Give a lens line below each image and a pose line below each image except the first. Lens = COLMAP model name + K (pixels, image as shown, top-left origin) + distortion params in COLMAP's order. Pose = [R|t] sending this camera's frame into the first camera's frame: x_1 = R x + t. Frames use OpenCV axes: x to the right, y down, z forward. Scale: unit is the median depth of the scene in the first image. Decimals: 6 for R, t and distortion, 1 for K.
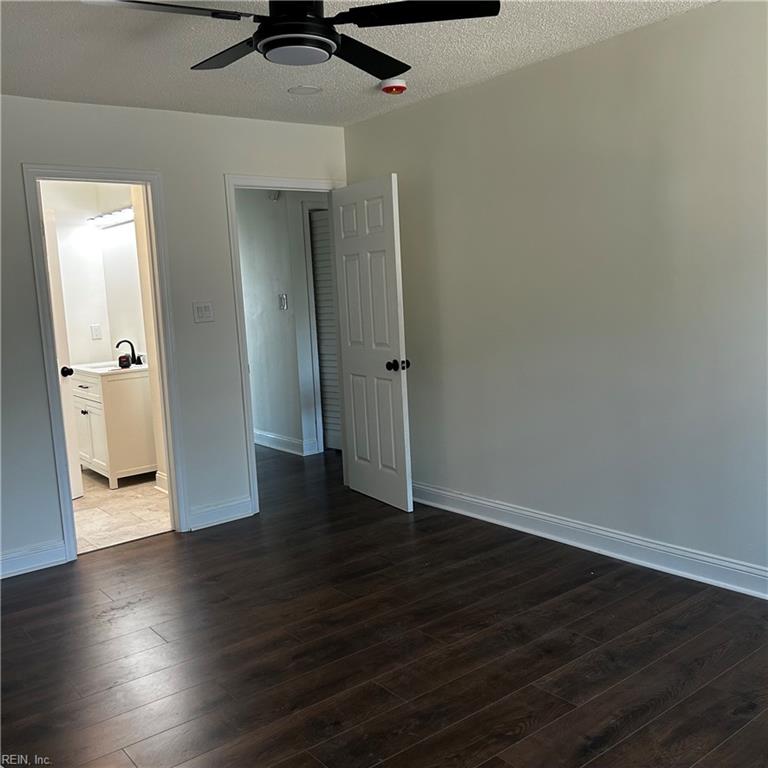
lens RADIAL K [[767.5, 0, 381.7], [0, 767.5, 383.5], [0, 0, 1]] dist [0.041939, 0.000000]
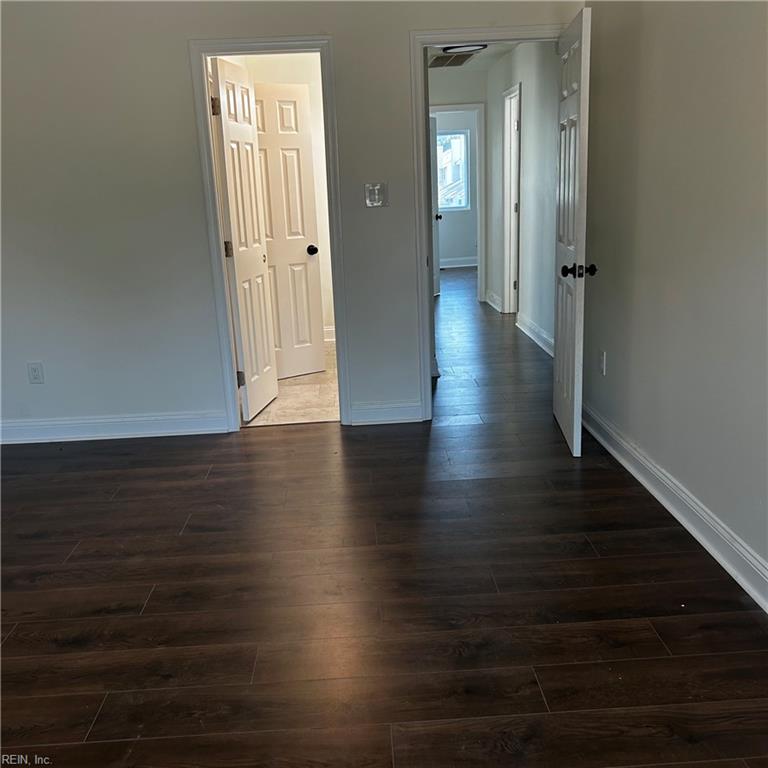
lens RADIAL K [[767.5, 0, 382.5], [0, 767.5, 385.1], [0, 0, 1]] dist [0.041939, 0.000000]
pose [[0.806044, 0.164968, -0.568400, 0.353630], [-0.066130, 0.979459, 0.190492, -0.050098], [0.588149, -0.115957, 0.800397, 0.269263]]
